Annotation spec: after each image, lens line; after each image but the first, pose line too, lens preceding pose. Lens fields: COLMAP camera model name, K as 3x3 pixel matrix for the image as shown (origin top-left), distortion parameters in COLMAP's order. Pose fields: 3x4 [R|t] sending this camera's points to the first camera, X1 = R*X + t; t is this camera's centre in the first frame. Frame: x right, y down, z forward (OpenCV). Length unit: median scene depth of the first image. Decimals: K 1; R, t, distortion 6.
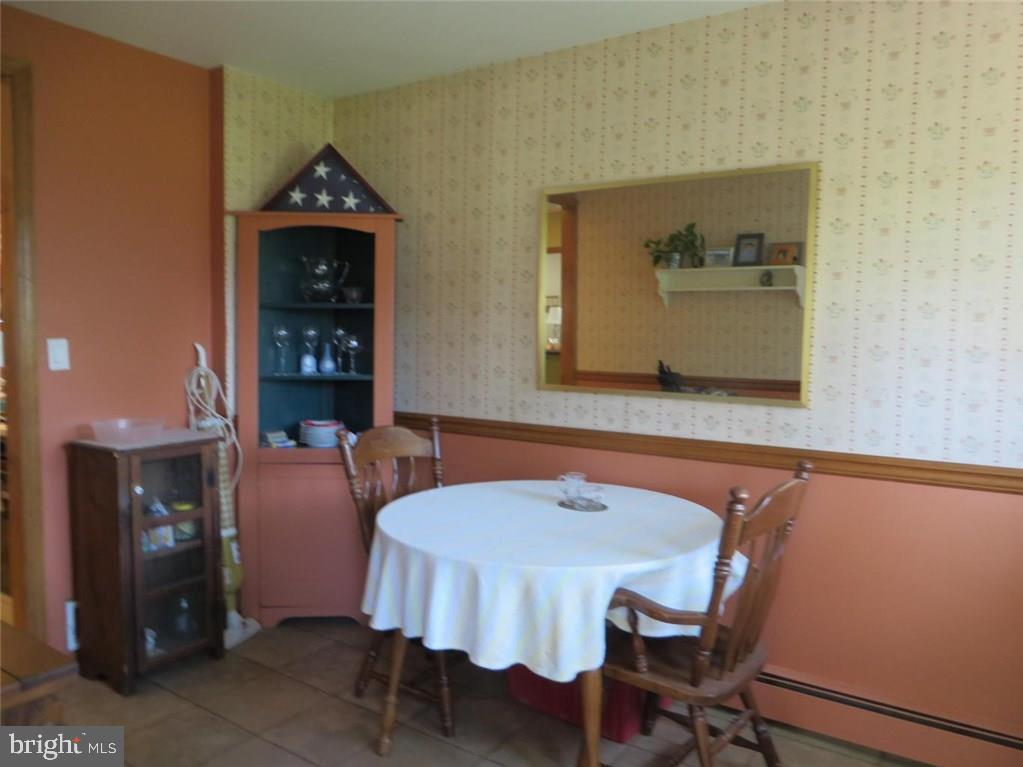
lens RADIAL K [[755.3, 0, 539.5], [0, 755.3, 386.7], [0, 0, 1]] dist [-0.000279, -0.003924]
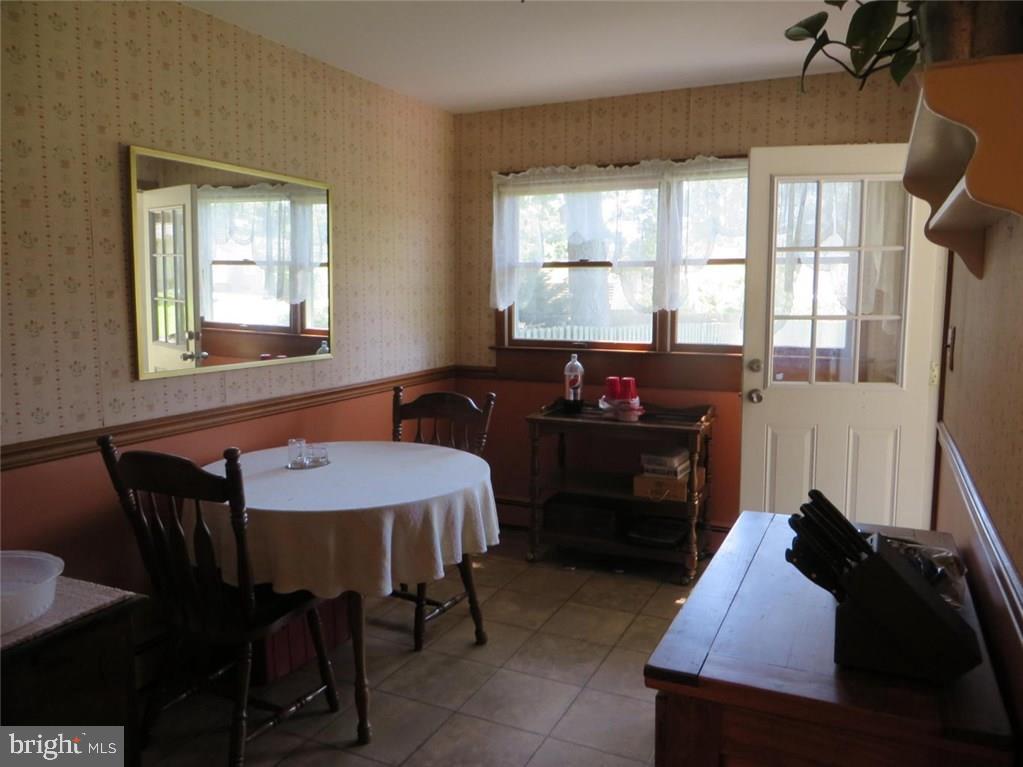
lens RADIAL K [[759.8, 0, 510.2], [0, 759.8, 377.7], [0, 0, 1]] dist [-0.002606, -0.007319]
pose [[-0.123166, -0.132913, 0.983445, -0.944483], [0.062887, 0.987953, 0.141398, -0.100020], [-0.990392, 0.079261, -0.113324, 0.716502]]
